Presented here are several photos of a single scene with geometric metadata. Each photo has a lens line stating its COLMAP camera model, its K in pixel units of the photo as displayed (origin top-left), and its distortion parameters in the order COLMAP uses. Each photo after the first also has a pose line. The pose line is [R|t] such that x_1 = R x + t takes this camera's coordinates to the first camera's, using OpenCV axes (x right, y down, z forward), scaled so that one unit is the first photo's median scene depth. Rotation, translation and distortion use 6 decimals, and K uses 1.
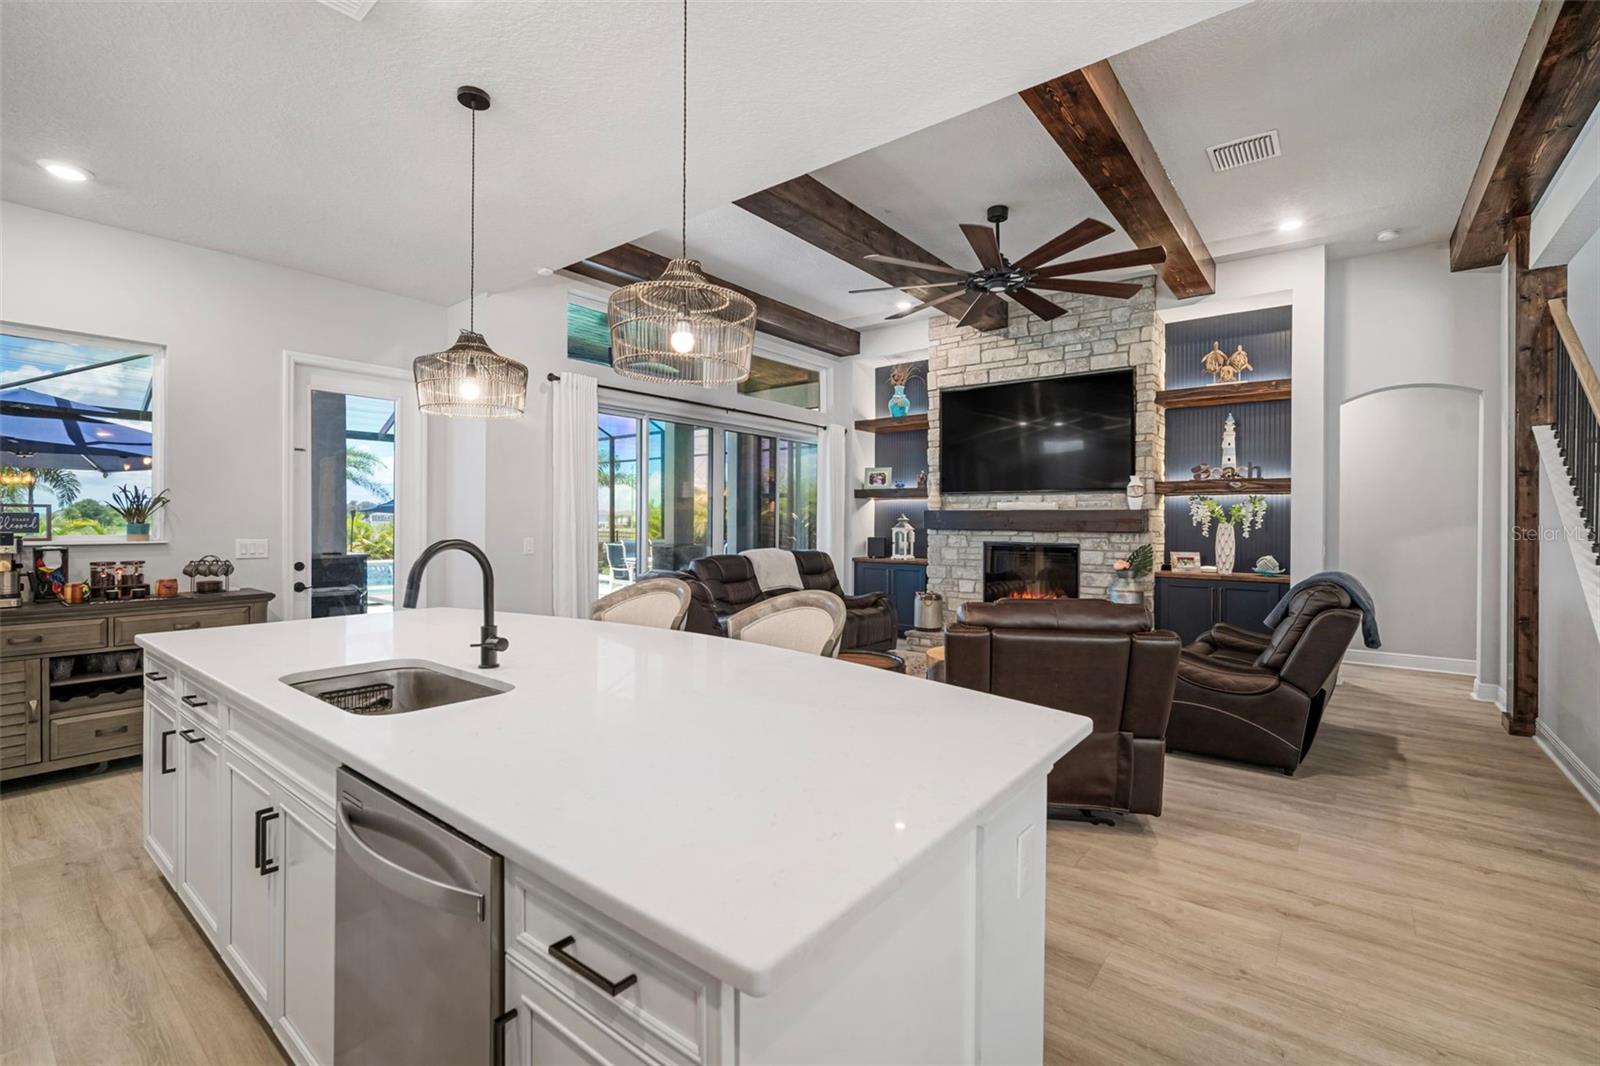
lens RADIAL K [[707.3, 0, 799.1], [0, 707.3, 517.2], [0, 0, 1]] dist [-0.003047, 0.001707]
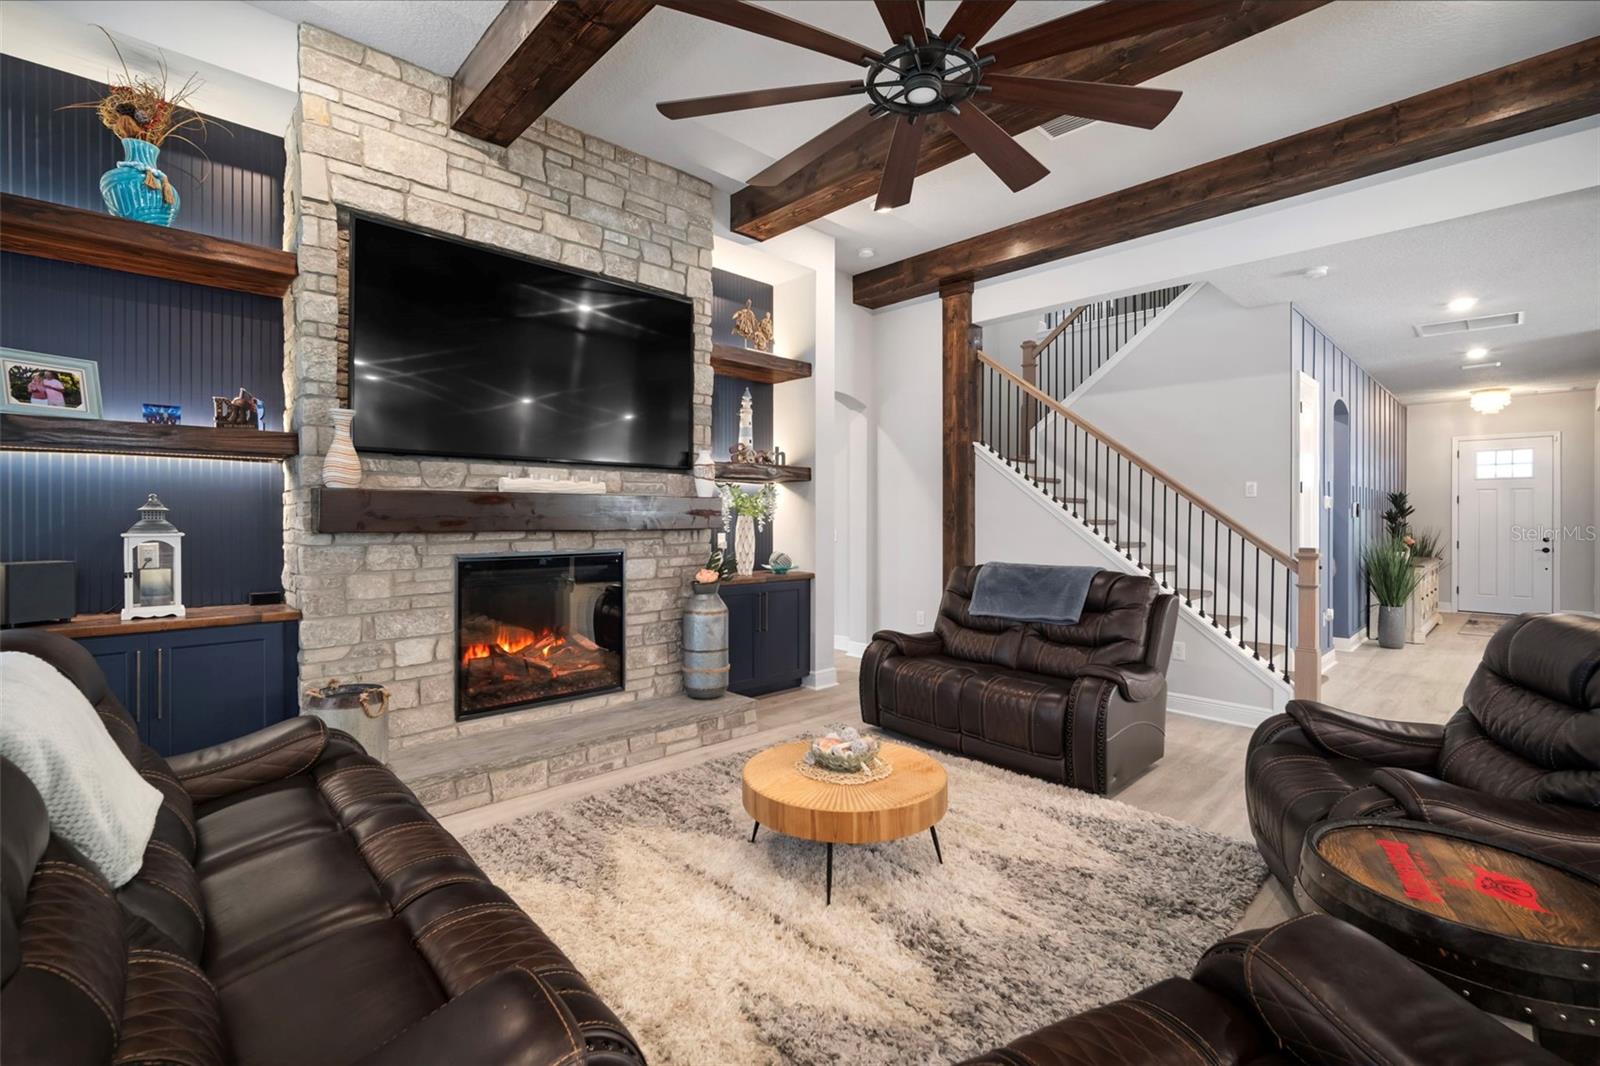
lens RADIAL K [[707.3, 0, 808.0], [0, 707.3, 517.1], [0, 0, 1]] dist [-0.003047, 0.001707]
pose [[0.144096, -0.009197, 0.989521, -0.204825], [-0.010011, 0.999892, 0.010751, -0.000060], [-0.989513, -0.011455, 0.143988, 0.719236]]
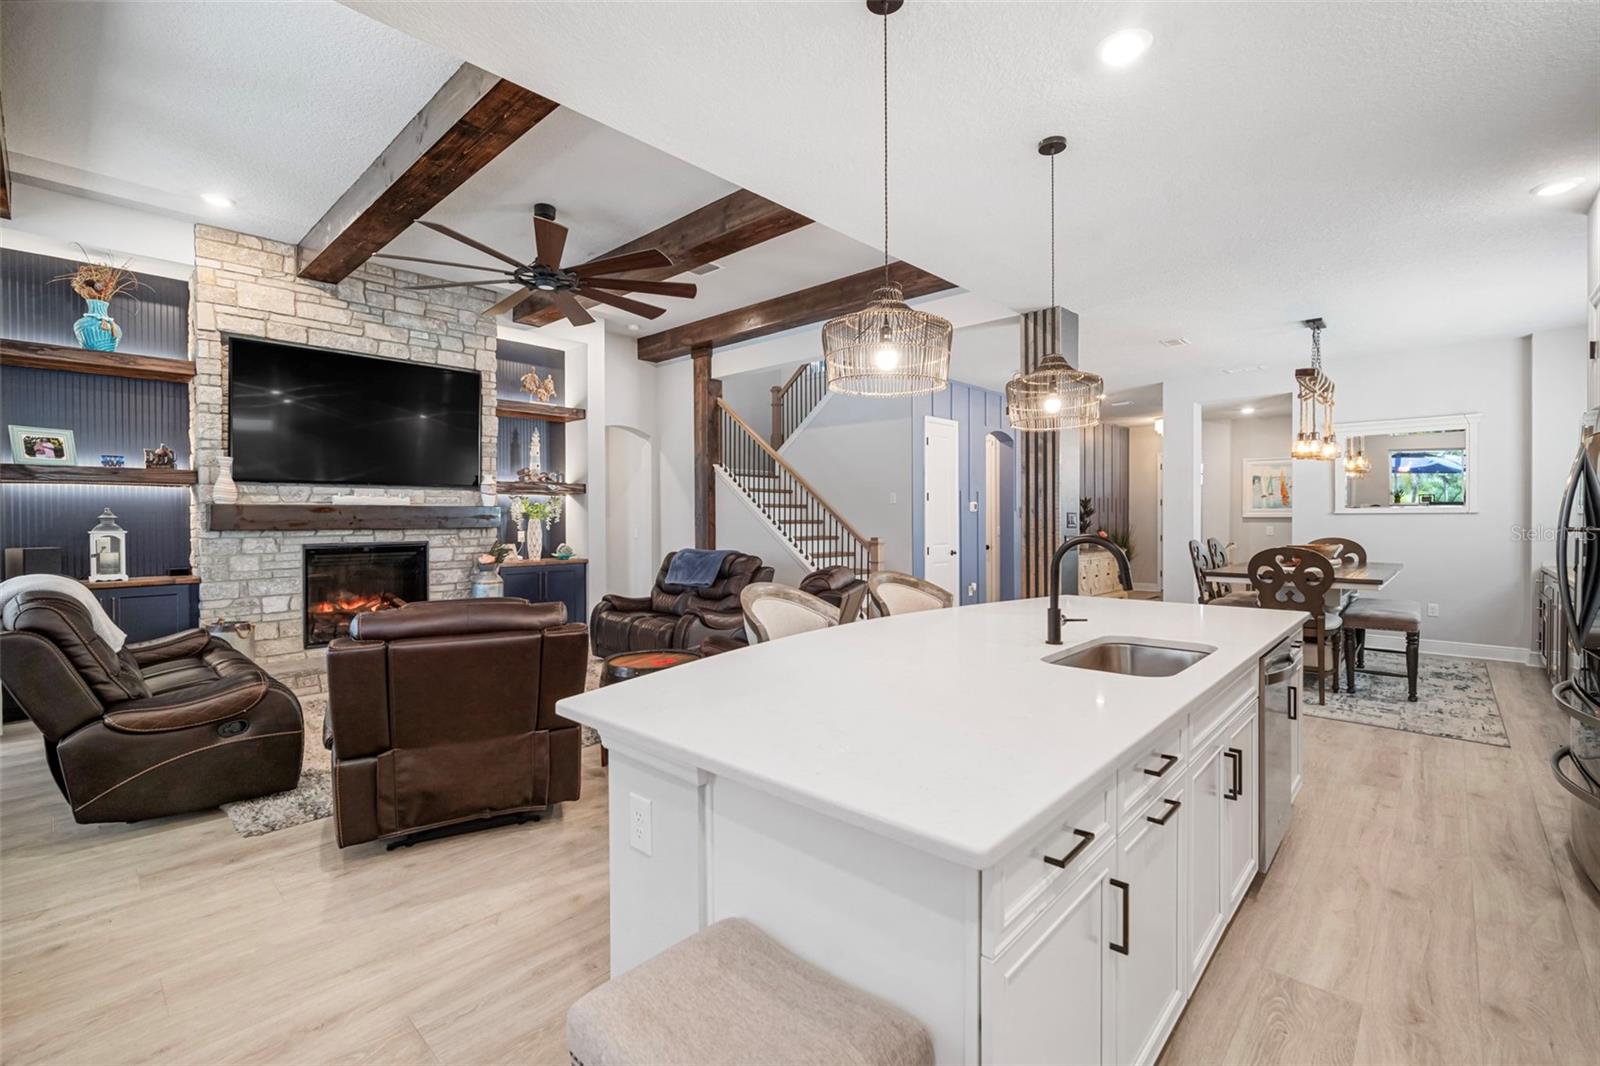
lens RADIAL K [[707.3, 0, 791.5], [0, 707.3, 523.3], [0, 0, 1]] dist [-0.003047, 0.001707]
pose [[0.098999, -0.015994, 0.994959, -0.495326], [-0.004645, 0.999853, 0.016535, -0.005175], [-0.995077, -0.006258, 0.098910, 0.398132]]
